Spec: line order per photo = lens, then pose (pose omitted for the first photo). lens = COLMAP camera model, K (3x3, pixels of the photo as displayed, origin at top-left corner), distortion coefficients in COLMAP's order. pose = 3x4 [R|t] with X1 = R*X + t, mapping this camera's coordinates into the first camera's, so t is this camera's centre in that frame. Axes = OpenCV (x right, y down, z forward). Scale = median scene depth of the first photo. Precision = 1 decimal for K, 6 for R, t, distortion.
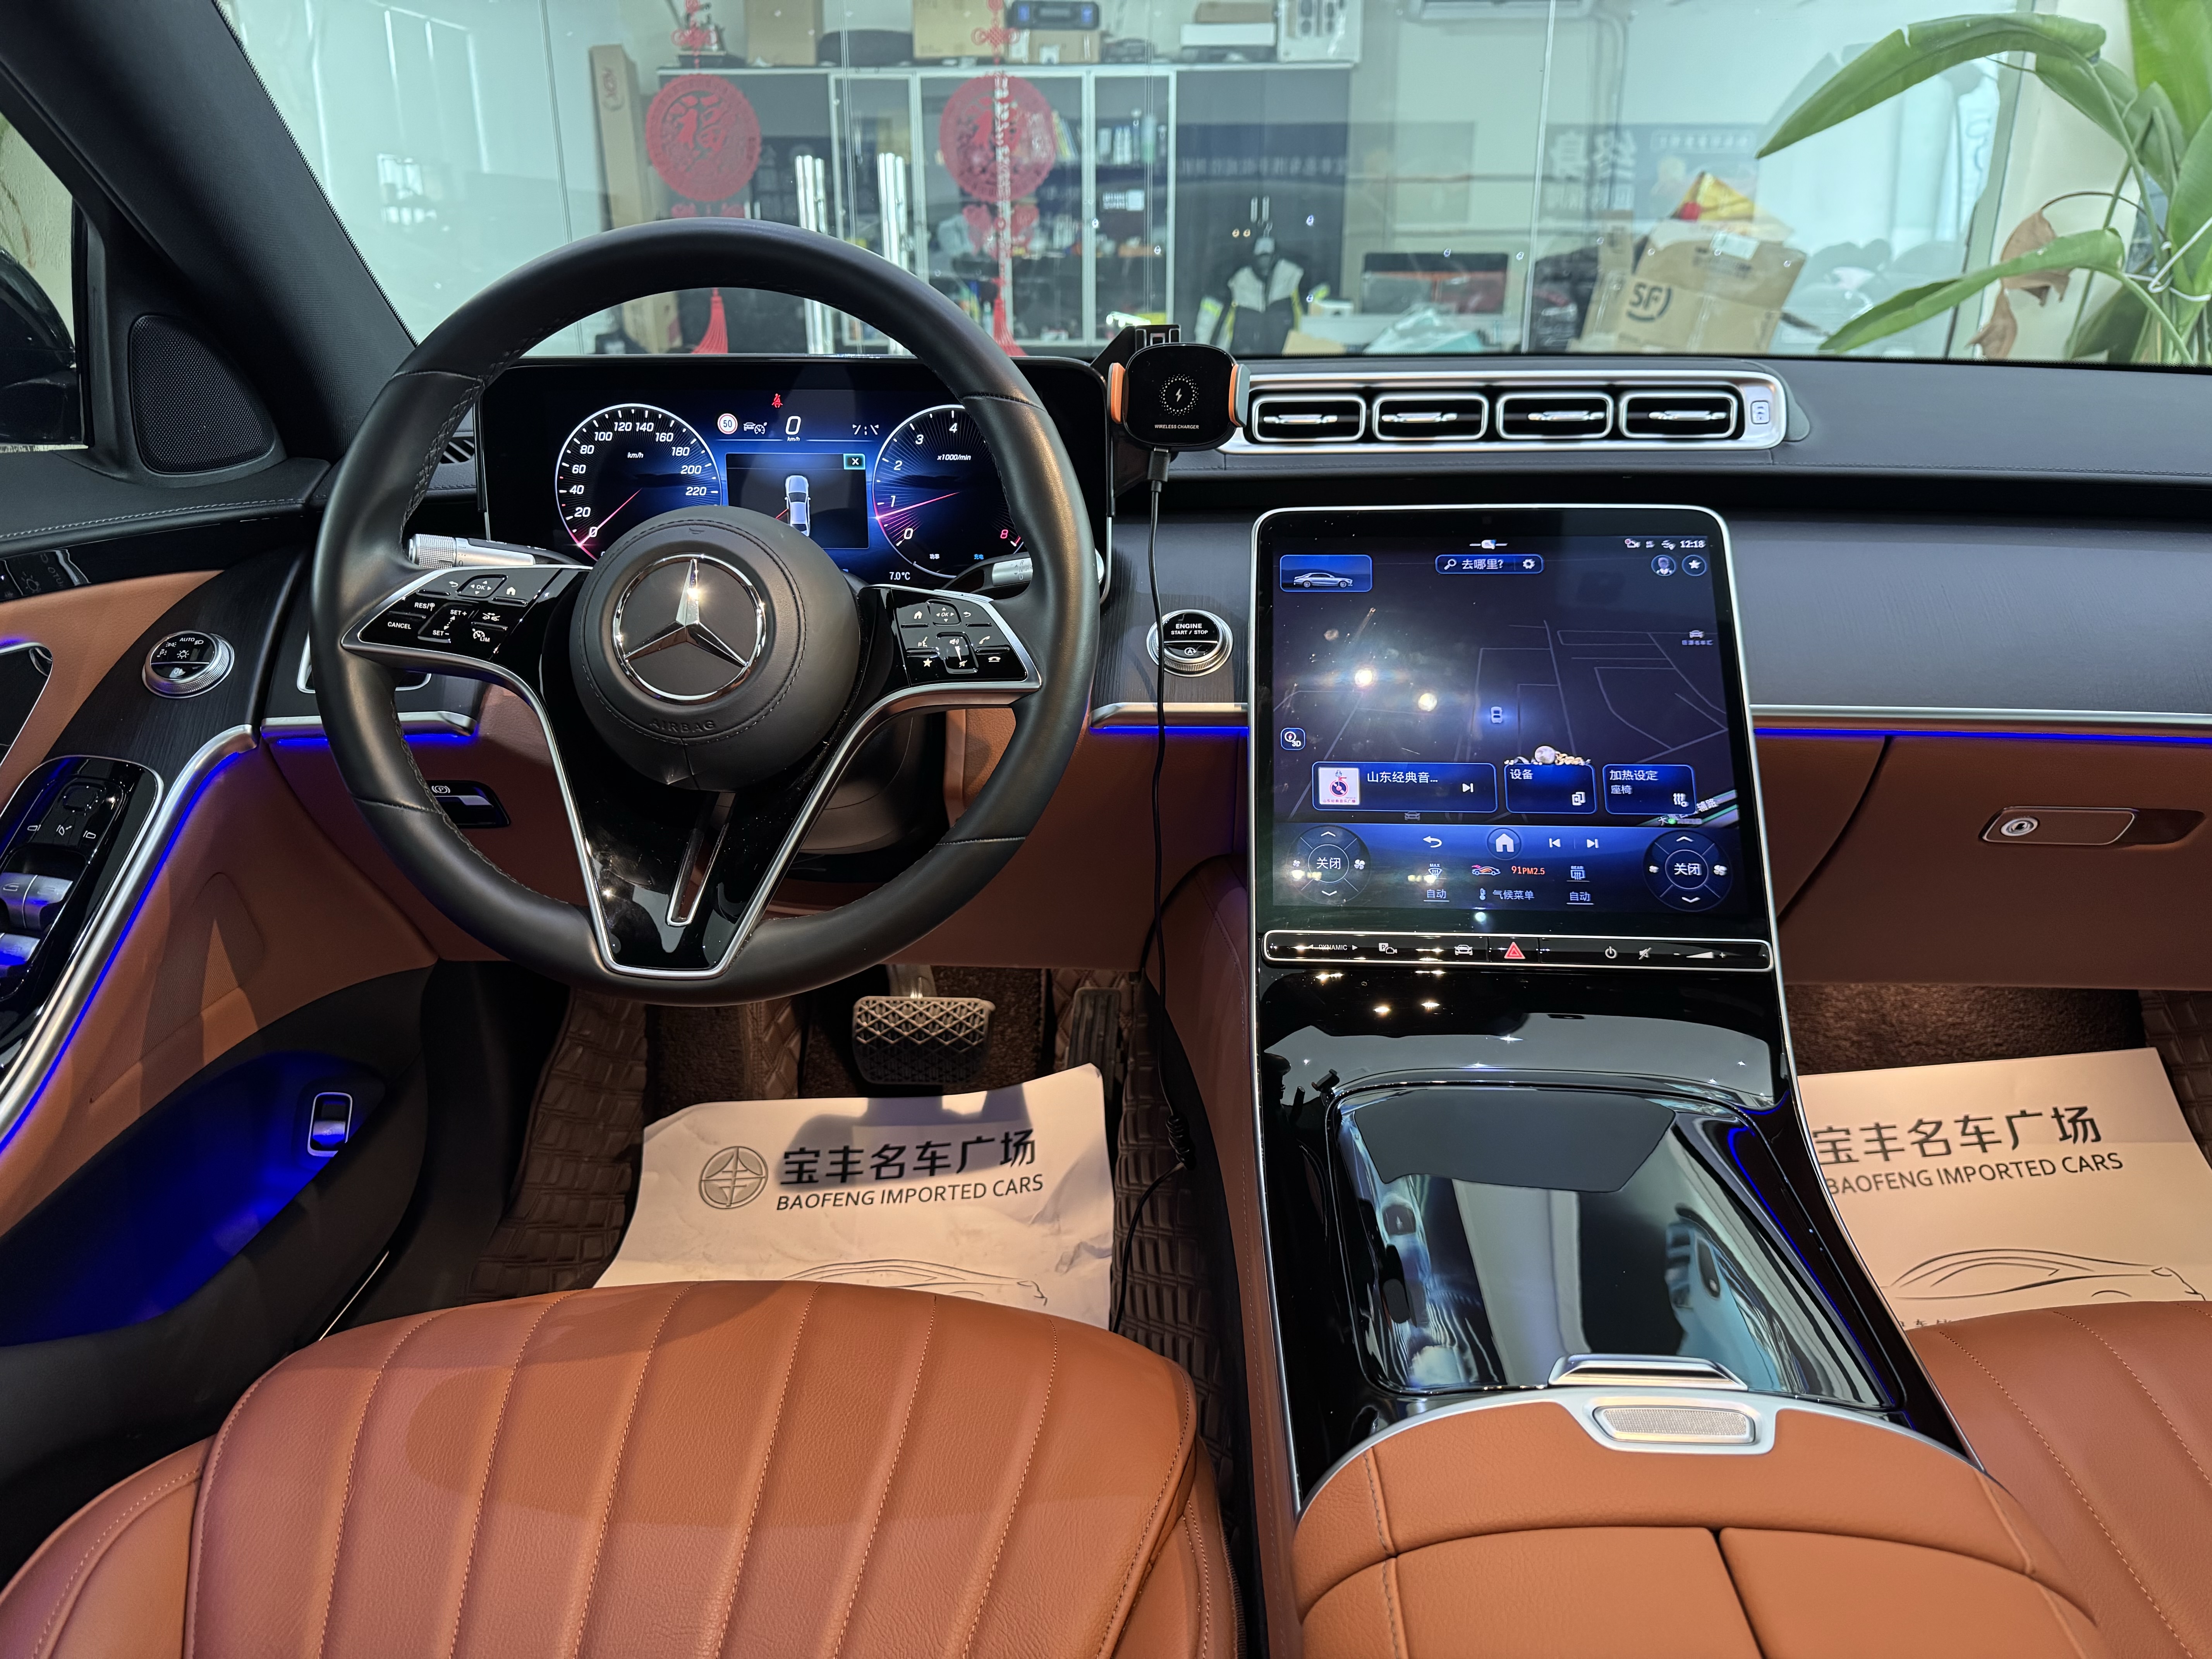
lens RADIAL K [[1567.4, 0, 1106.0], [0, 1567.4, 829.5], [0, 0, 1]] dist [0.088047, -0.155729]
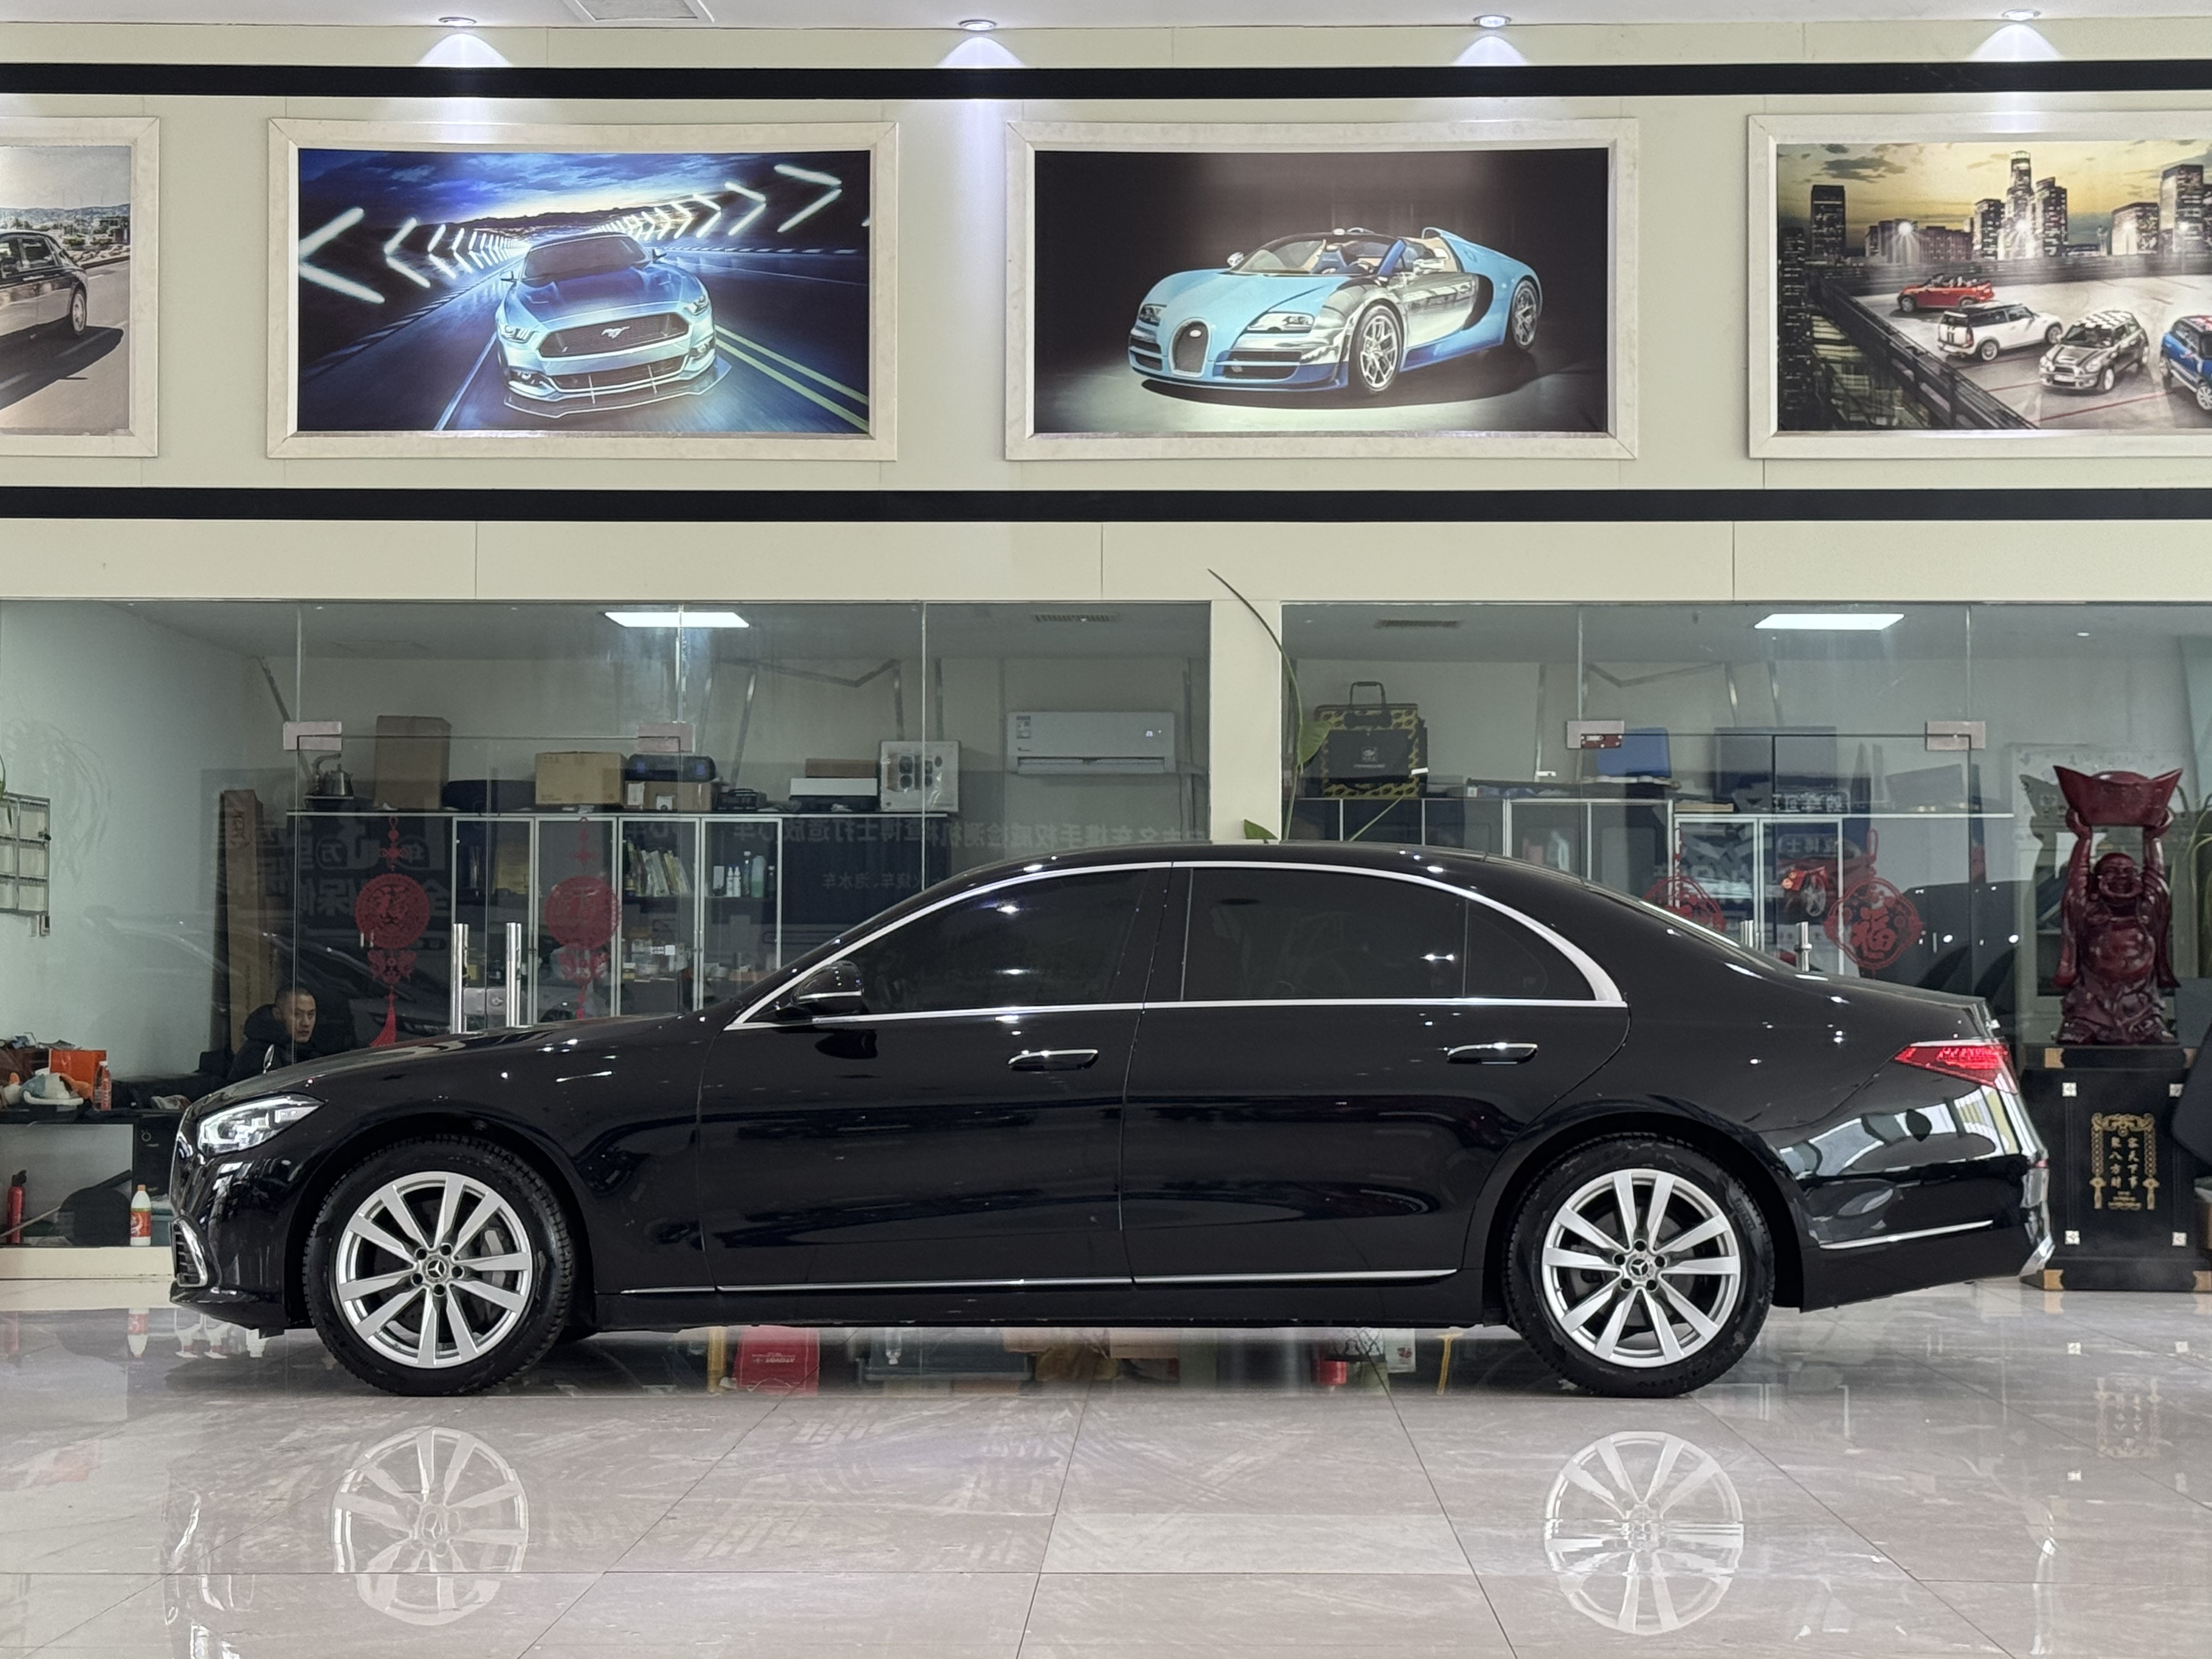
lens RADIAL K [[3947.5, 0, 1106.0], [0, 3947.5, 829.5], [0, 0, 1]] dist [0.156488, -0.032419]
pose [[0.999561, 0.007262, 0.028733, 0.928686], [0.003999, 0.927596, -0.373563, 2.609070], [-0.029365, 0.373513, 0.927160, -7.337572]]
